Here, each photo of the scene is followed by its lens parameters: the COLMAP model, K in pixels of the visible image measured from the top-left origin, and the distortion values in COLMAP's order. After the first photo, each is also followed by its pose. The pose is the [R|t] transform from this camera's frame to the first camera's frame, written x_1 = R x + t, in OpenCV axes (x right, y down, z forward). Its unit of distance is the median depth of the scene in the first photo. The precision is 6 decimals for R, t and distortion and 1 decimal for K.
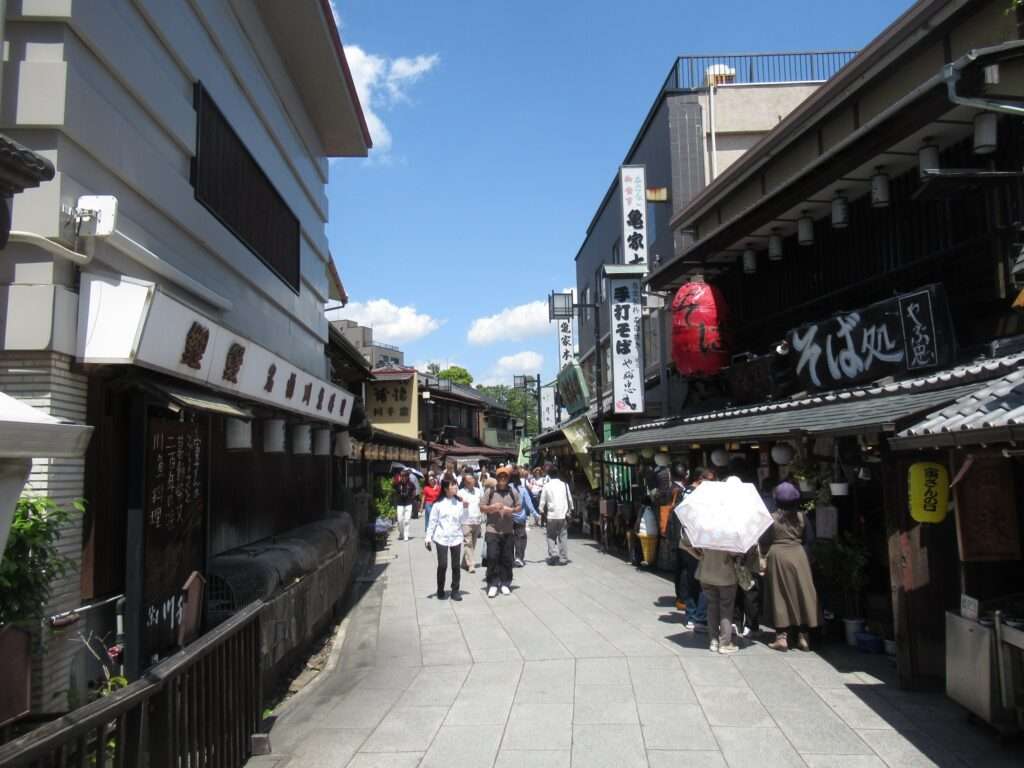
lens RADIAL K [[754.8, 0, 508.3], [0, 754.8, 386.4], [0, 0, 1]] dist [-0.011215, -0.004440]
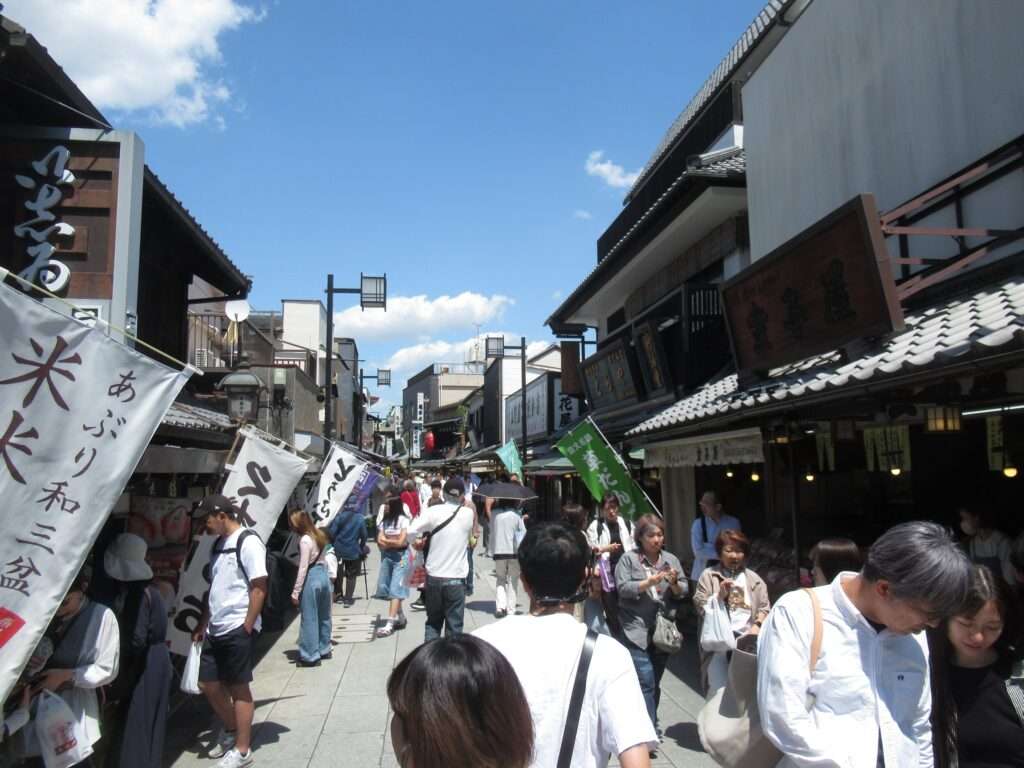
lens RADIAL K [[754.8, 0, 508.3], [0, 754.8, 386.4], [0, 0, 1]] dist [-0.011215, -0.004440]
pose [[0.969215, 0.039564, 0.243016, -0.308857], [-0.036457, 0.999186, -0.017268, -0.253222], [-0.243502, 0.007877, 0.969869, -2.599916]]
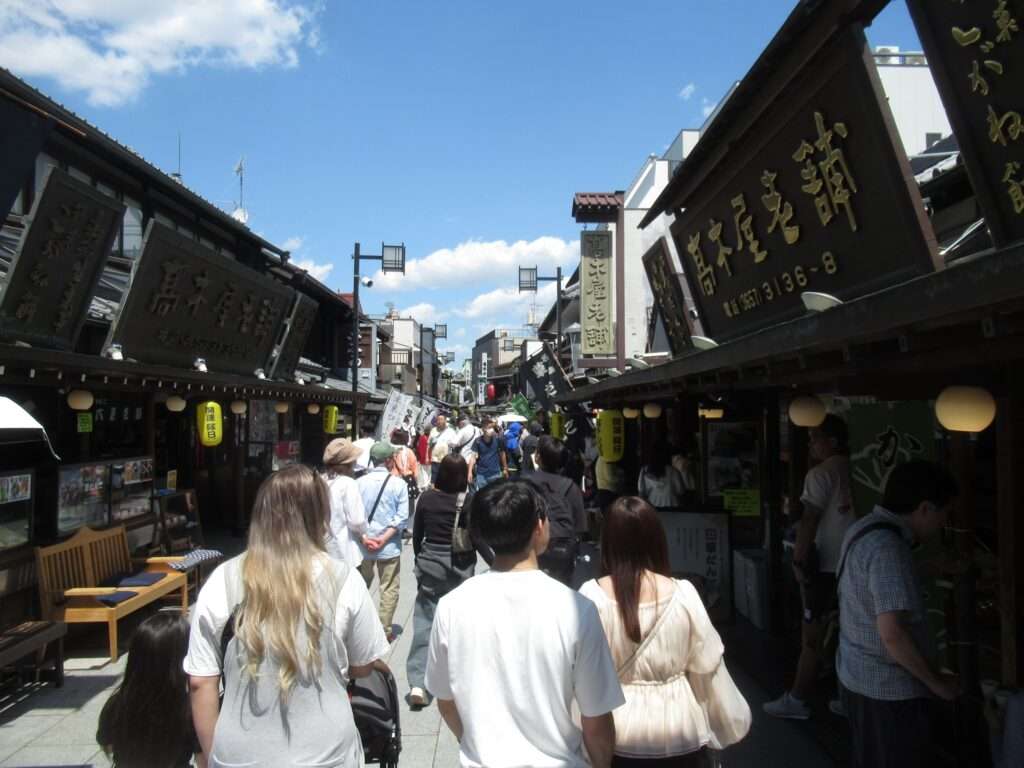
lens RADIAL K [[754.8, 0, 508.3], [0, 754.8, 386.4], [0, 0, 1]] dist [-0.011215, -0.004440]
pose [[0.989079, 0.025441, 0.145176, -0.350103], [-0.034219, 0.997713, 0.058290, -0.336406], [-0.143361, -0.062621, 0.987687, -3.497484]]
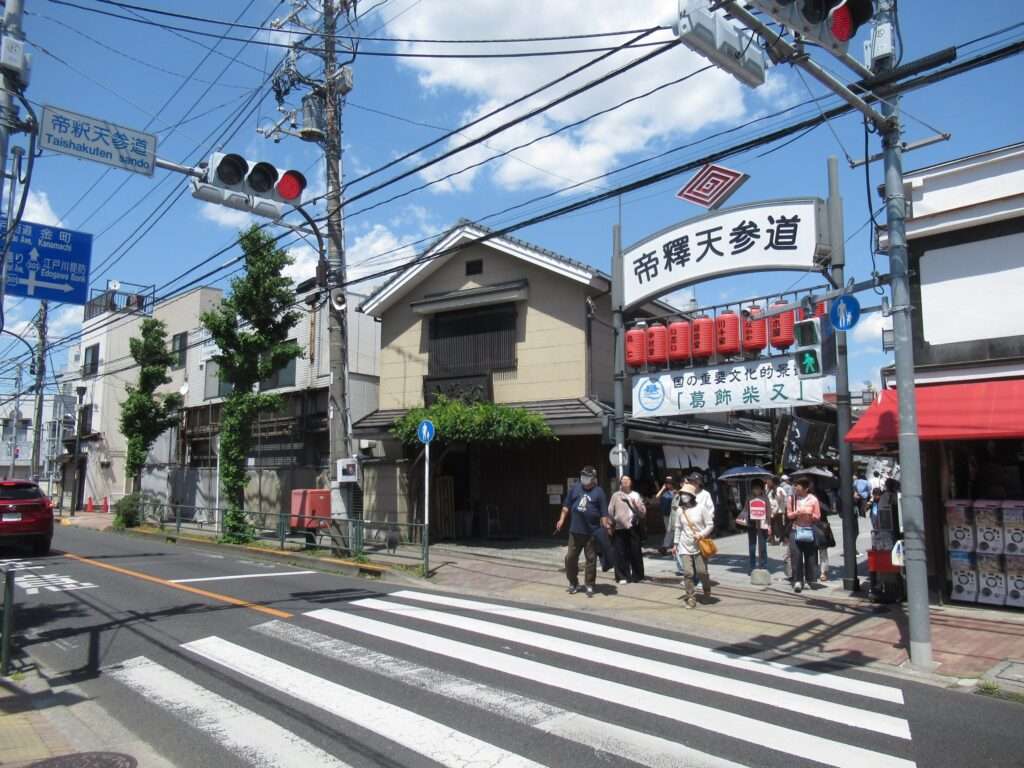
lens RADIAL K [[754.8, 0, 508.3], [0, 754.8, 386.4], [0, 0, 1]] dist [-0.011215, -0.004440]
pose [[0.896000, -0.028271, -0.443154, -0.332261], [0.022627, 0.999582, -0.018020, -0.438800], [0.443478, 0.006118, 0.896264, -4.625886]]
